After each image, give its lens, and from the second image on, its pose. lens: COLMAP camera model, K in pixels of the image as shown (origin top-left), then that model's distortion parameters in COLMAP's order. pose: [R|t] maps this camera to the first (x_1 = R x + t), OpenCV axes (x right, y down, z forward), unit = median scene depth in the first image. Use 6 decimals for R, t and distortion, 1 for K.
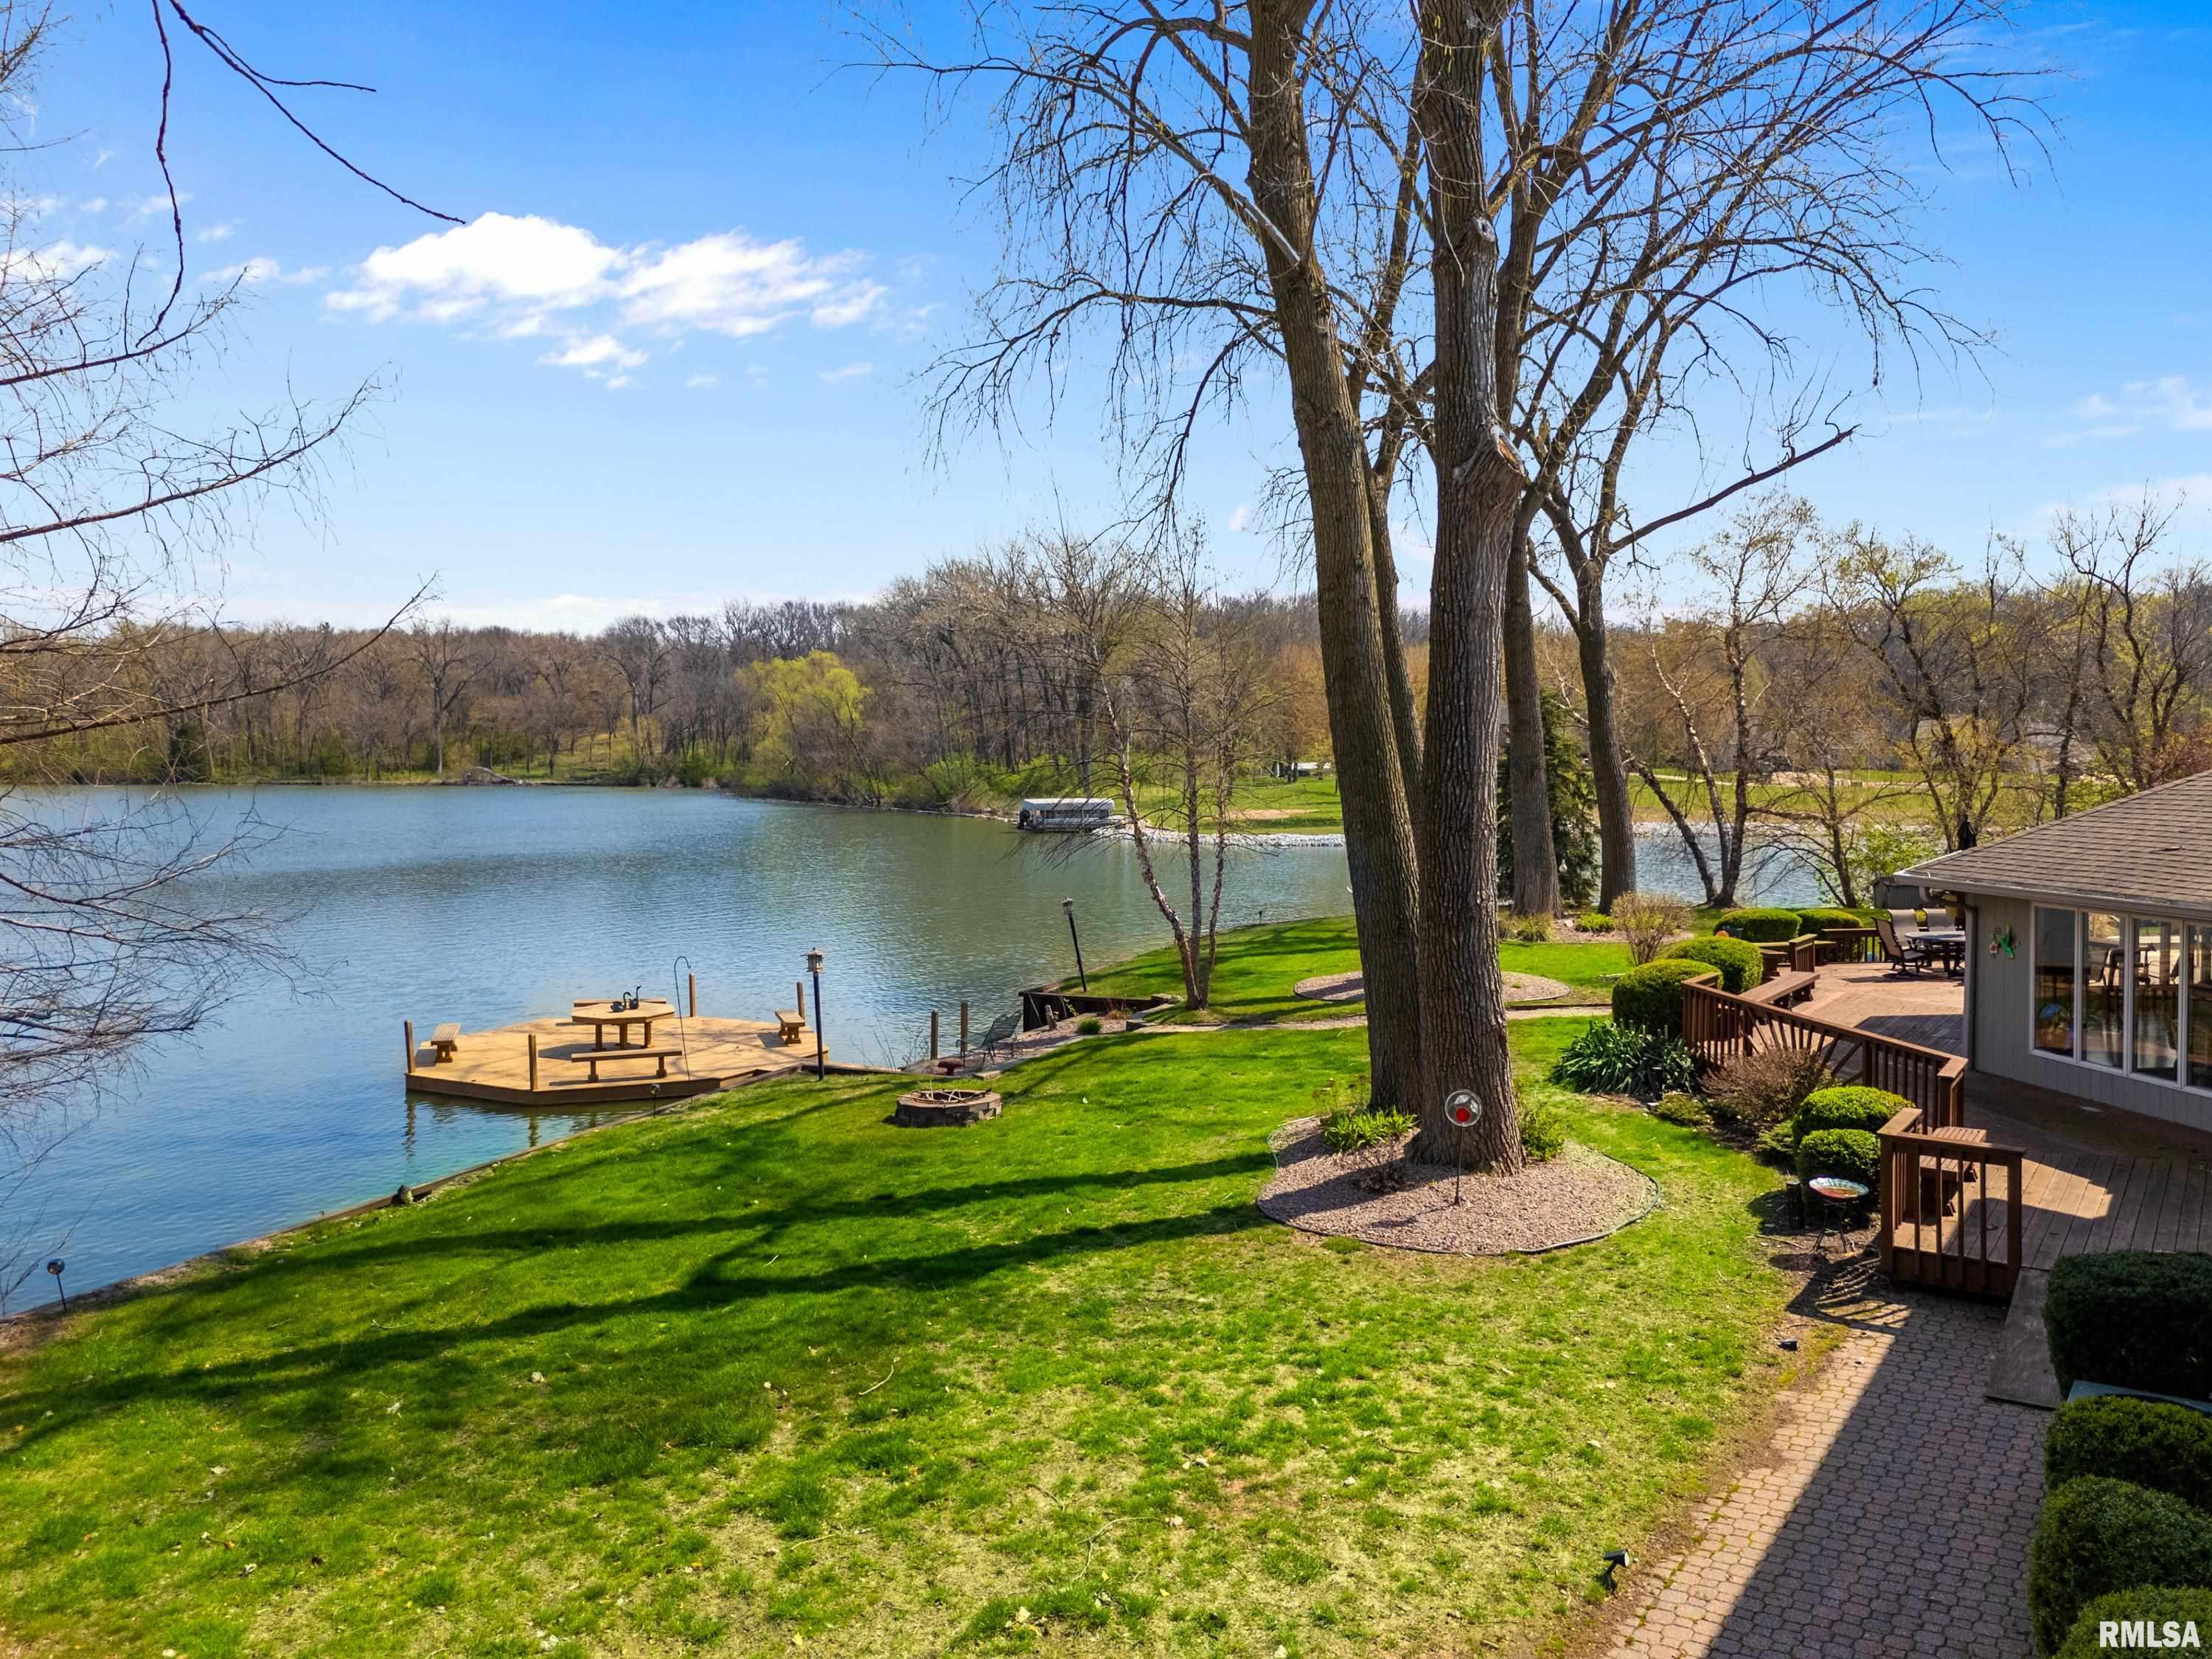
lens RADIAL K [[1684.0, 0, 1095.9], [0, 1684.0, 833.2], [0, 0, 1]] dist [0.132538, -0.001409]
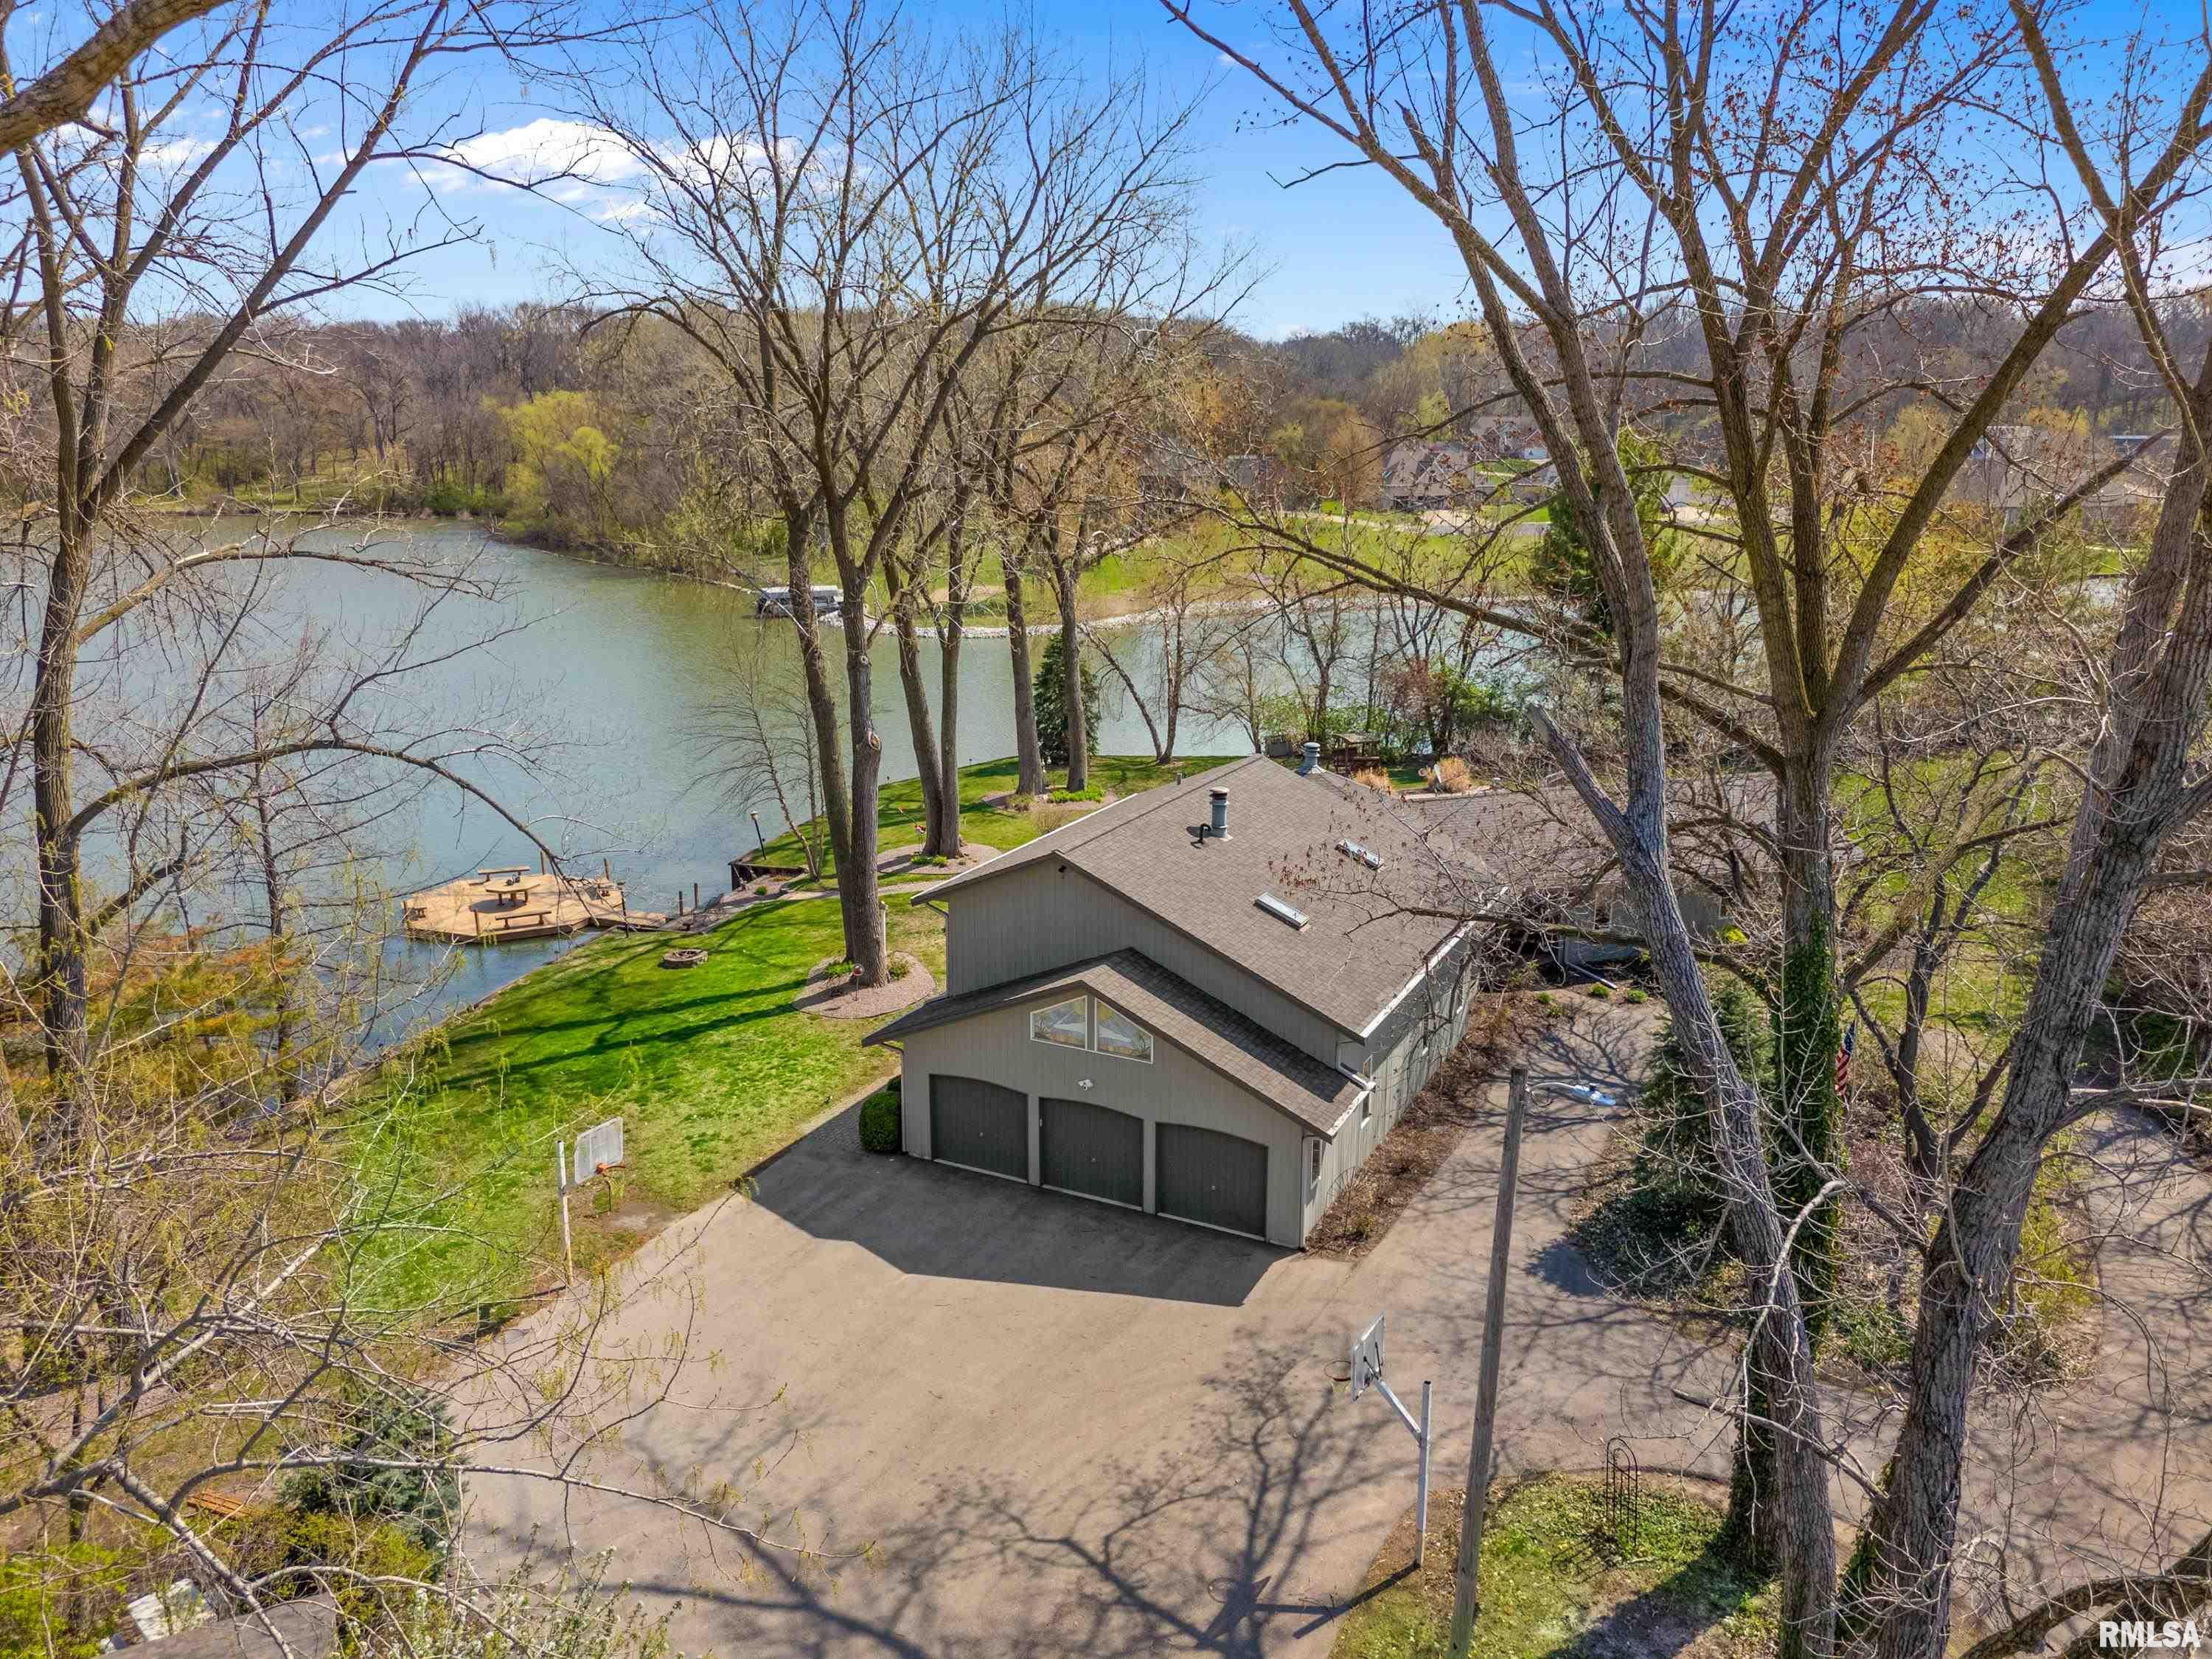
lens RADIAL K [[1688.7, 0, 1106.0], [0, 1688.7, 829.5], [0, 0, 1]] dist [0.055719, -0.009602]
pose [[0.990304, -0.037963, 0.133630, 0.083739], [0.011995, 0.981710, 0.190005, -0.206031], [-0.138399, -0.186560, 0.972646, -0.613785]]
